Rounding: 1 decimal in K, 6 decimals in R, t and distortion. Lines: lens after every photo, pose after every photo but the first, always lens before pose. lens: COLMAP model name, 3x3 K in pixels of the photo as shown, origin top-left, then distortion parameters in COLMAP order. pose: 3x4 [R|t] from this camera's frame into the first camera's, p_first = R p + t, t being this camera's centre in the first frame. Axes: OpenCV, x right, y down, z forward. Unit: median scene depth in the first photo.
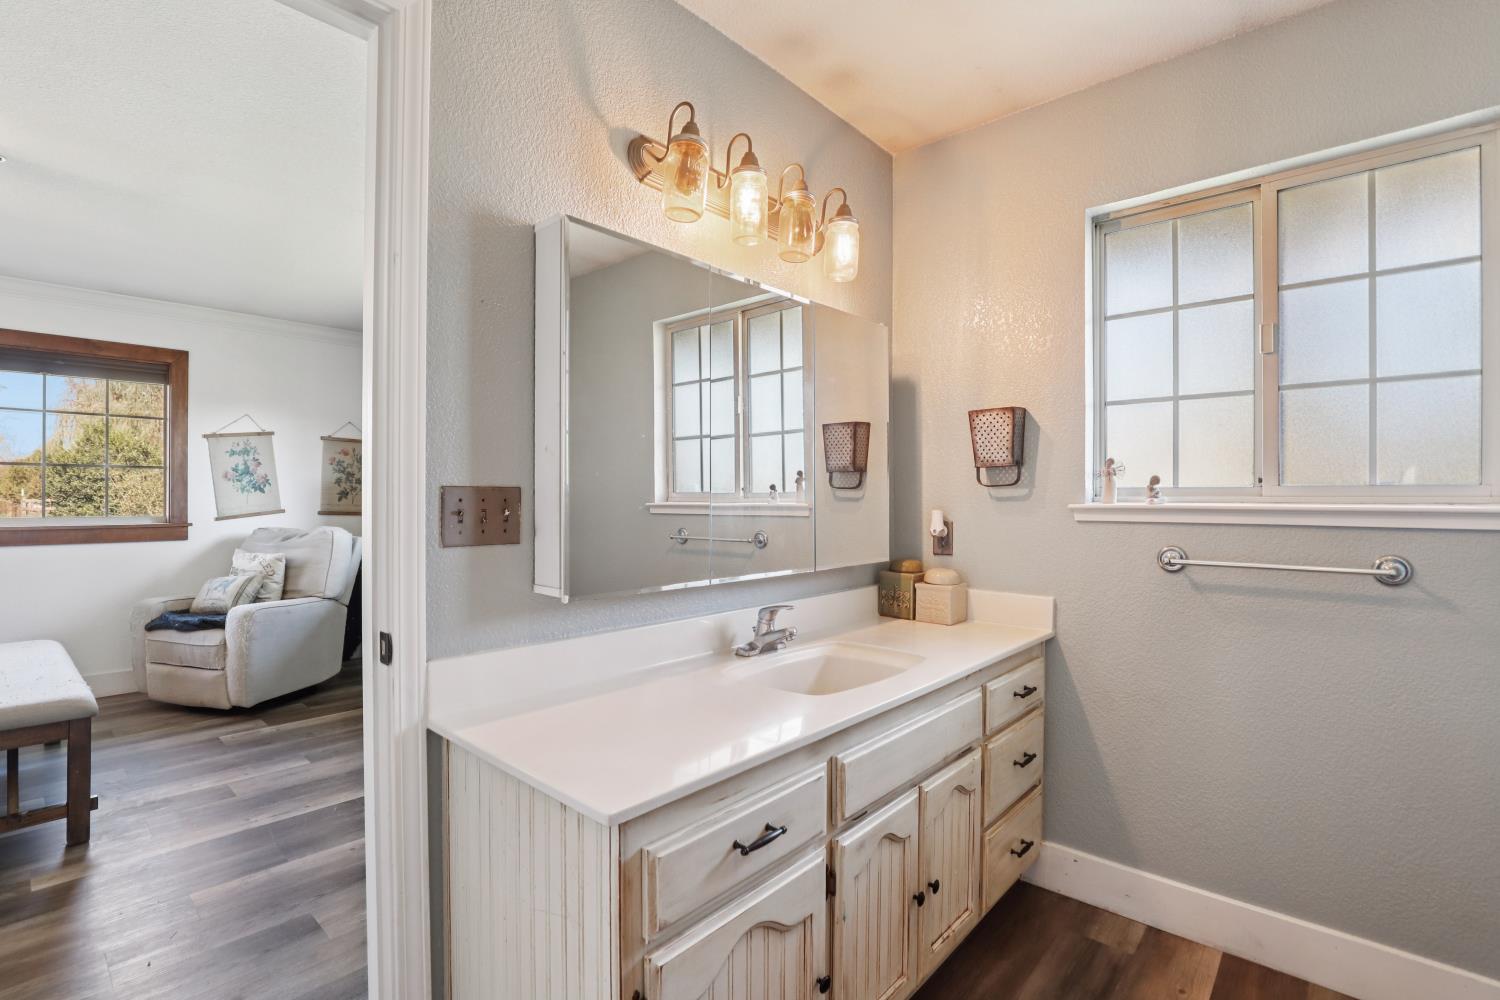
lens RADIAL K [[690.9, 0, 751.0], [0, 690.9, 499.5], [0, 0, 1]] dist [-0.036099, 0.005641]
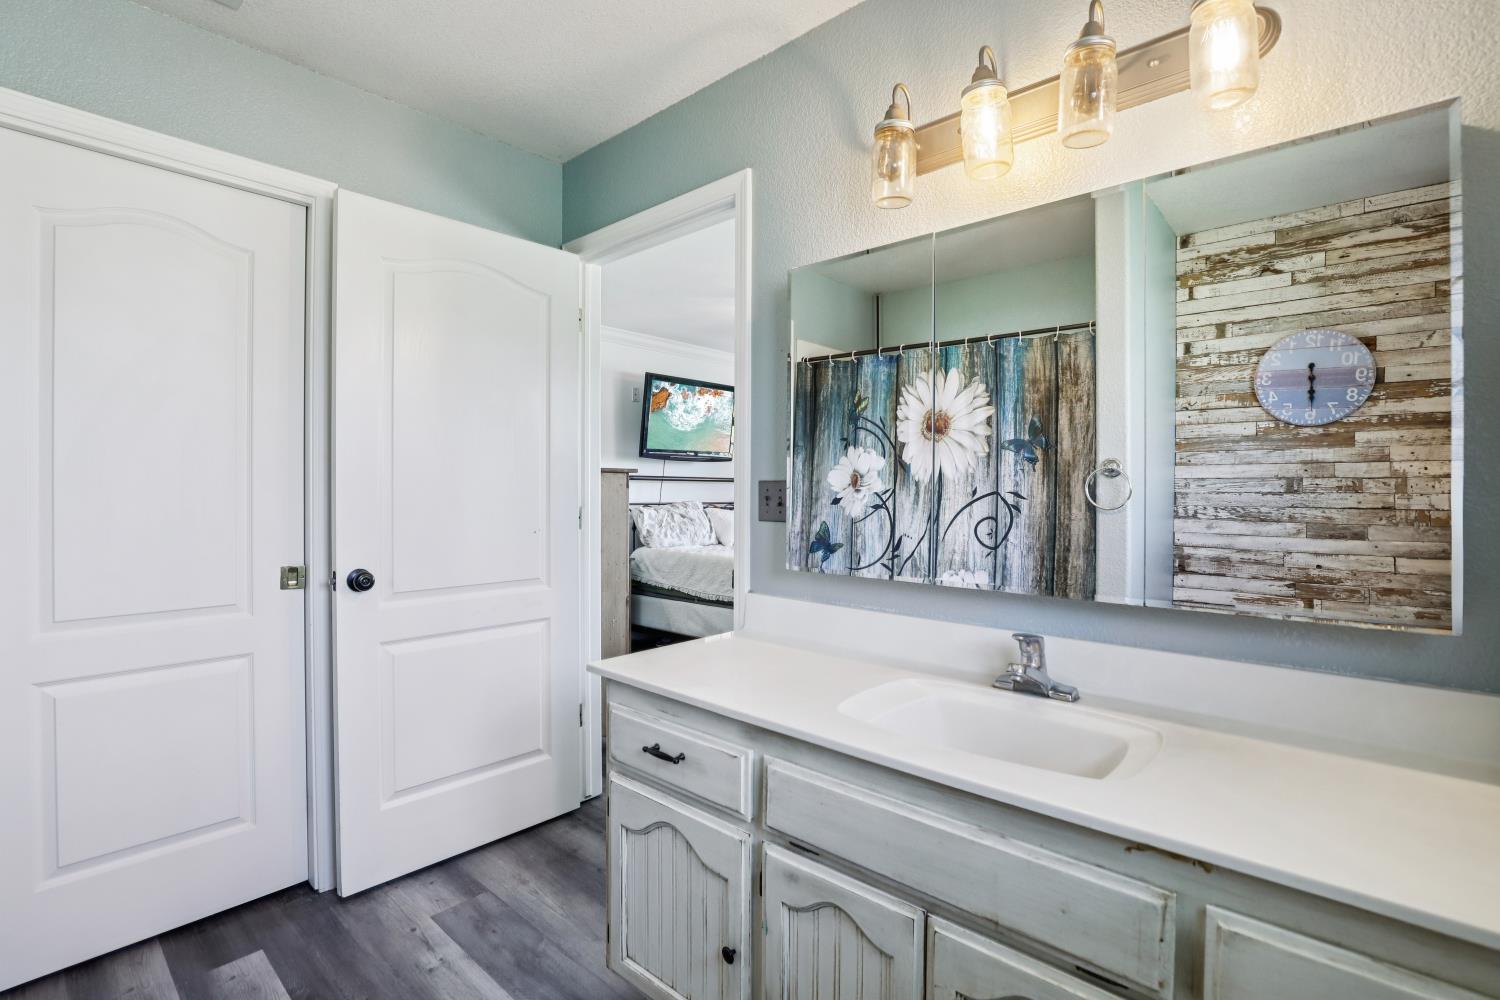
lens RADIAL K [[690.9, 0, 751.0], [0, 690.9, 491.5], [0, 0, 1]] dist [-0.036099, 0.005641]
pose [[0.007419, 0.006339, -0.999952, 1.074180], [-0.009201, 0.999938, 0.006271, -0.004338], [0.999930, 0.009154, 0.007477, 0.953084]]
